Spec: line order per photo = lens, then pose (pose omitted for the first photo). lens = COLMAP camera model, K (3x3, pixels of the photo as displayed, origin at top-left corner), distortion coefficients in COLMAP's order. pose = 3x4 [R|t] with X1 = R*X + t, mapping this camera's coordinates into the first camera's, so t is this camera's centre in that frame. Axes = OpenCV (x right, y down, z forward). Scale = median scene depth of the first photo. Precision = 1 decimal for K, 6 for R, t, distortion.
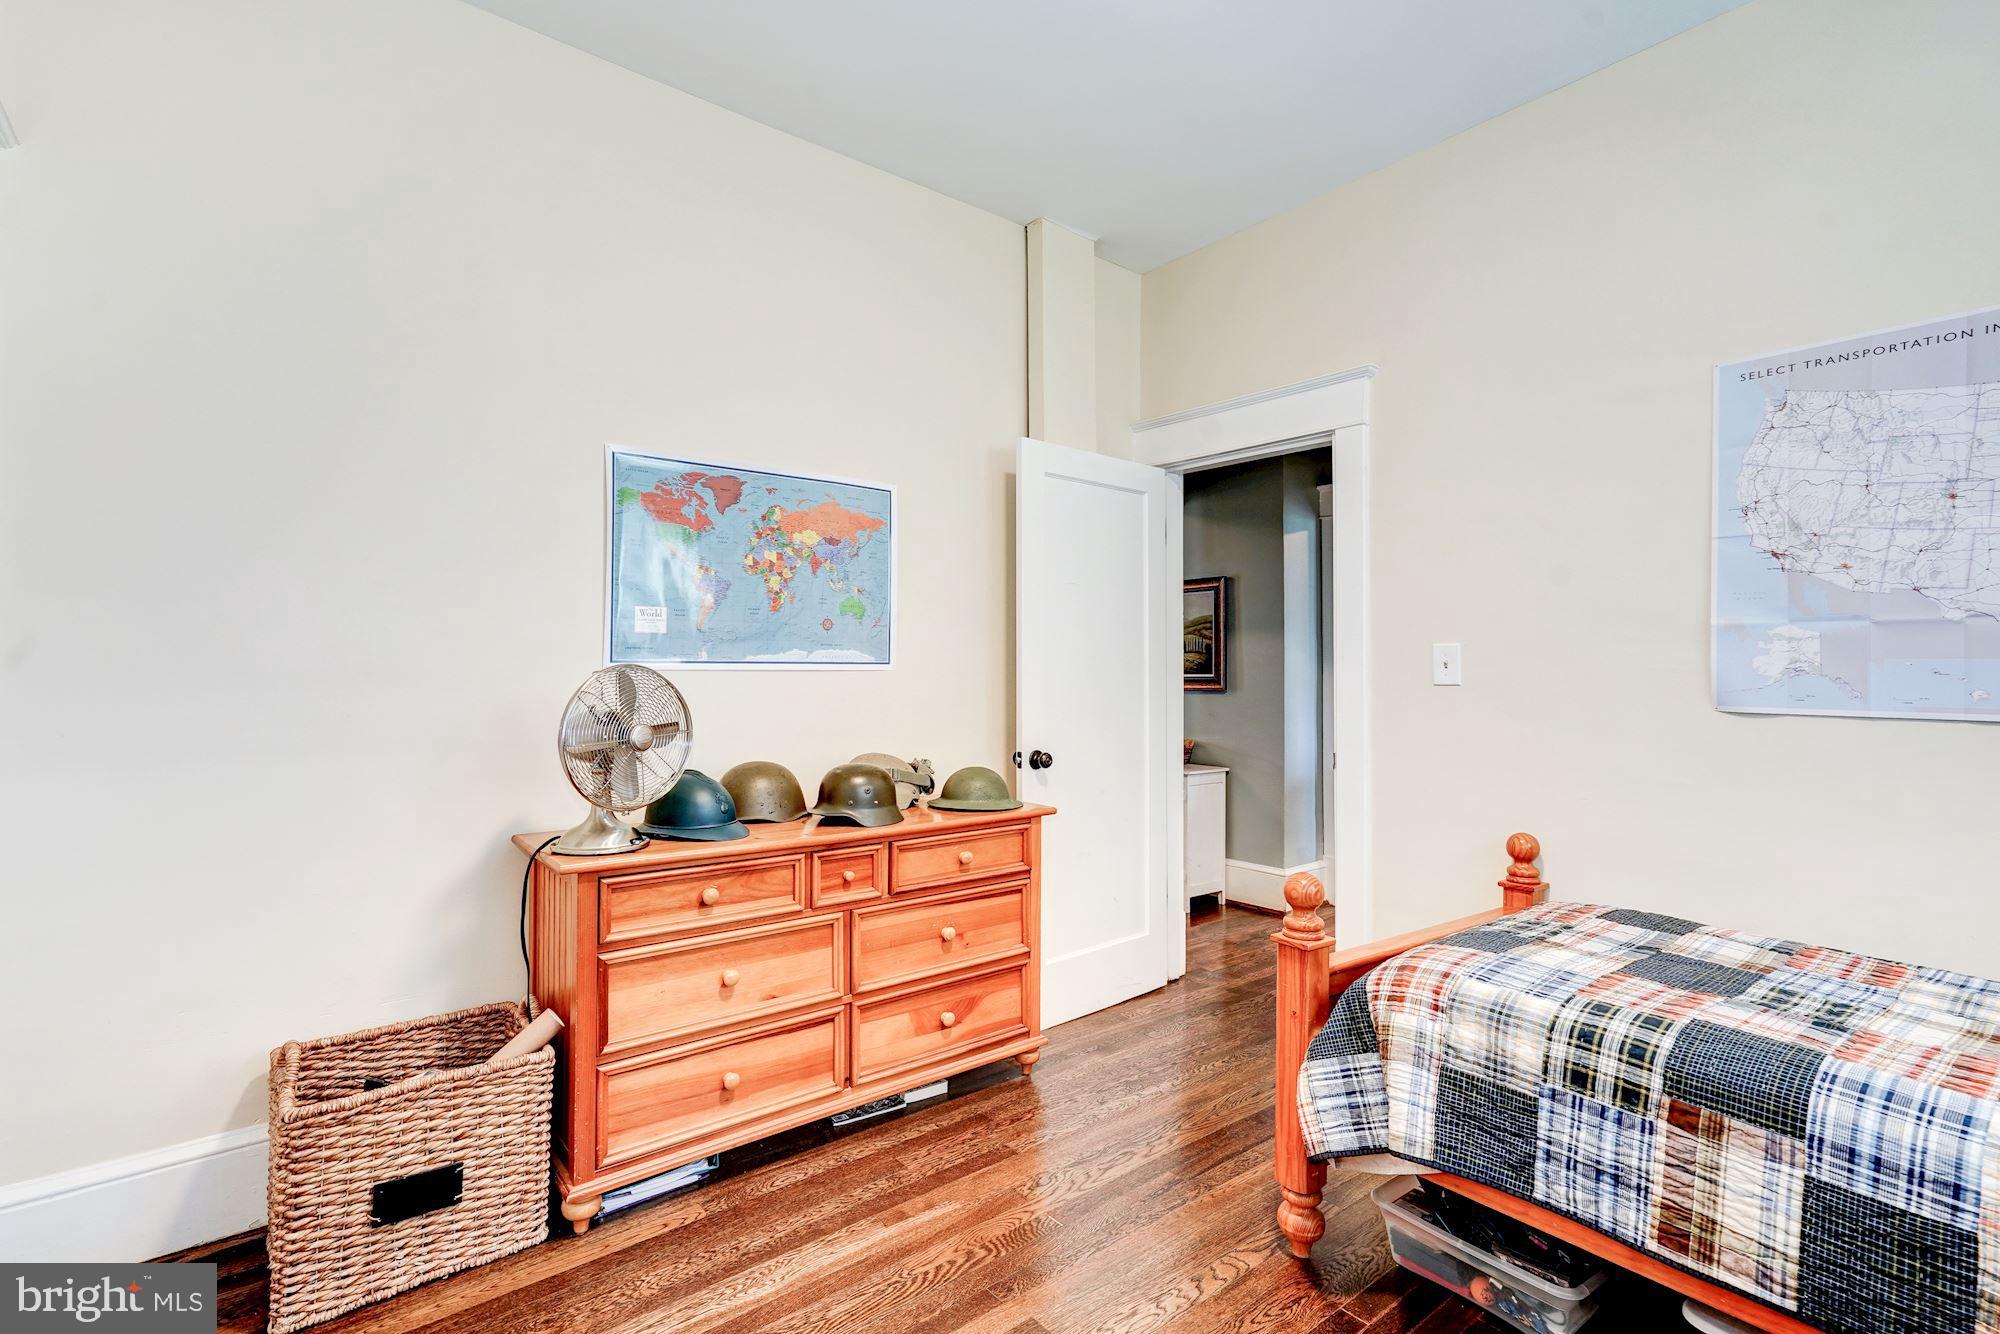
lens RADIAL K [[919.0, 0, 993.3], [0, 919.0, 661.4], [0, 0, 1]] dist [0.016335, 0.001545]
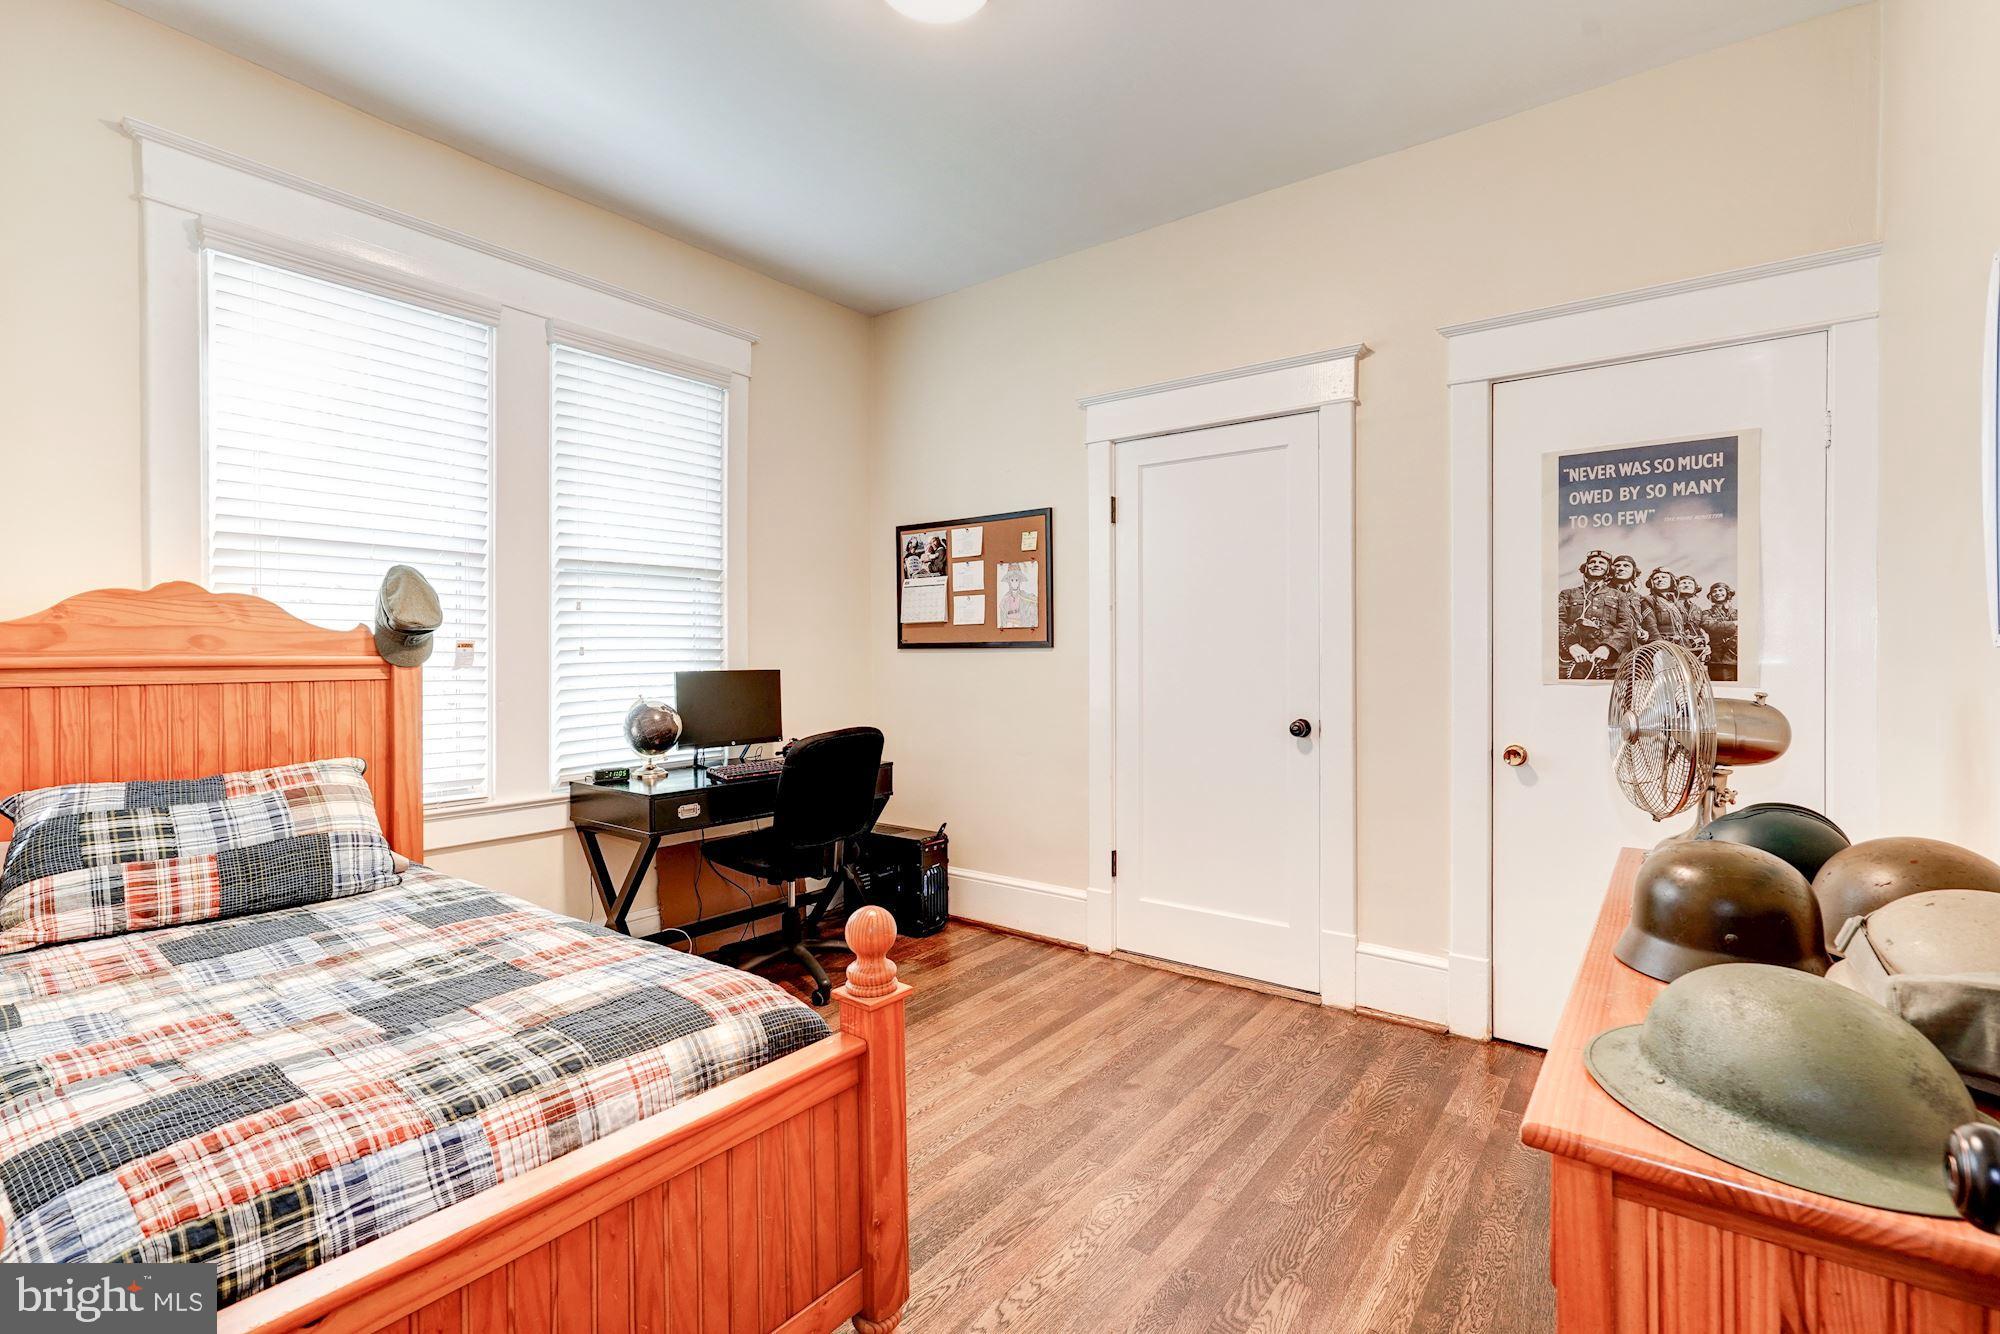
lens RADIAL K [[919.0, 0, 1000.8], [0, 919.0, 670.1], [0, 0, 1]] dist [0.016335, 0.001545]
pose [[-0.964205, -0.007570, -0.265050, 0.484127], [-0.009108, 0.999948, 0.004572, 0.027204], [0.265002, 0.006823, -0.964224, 1.936608]]
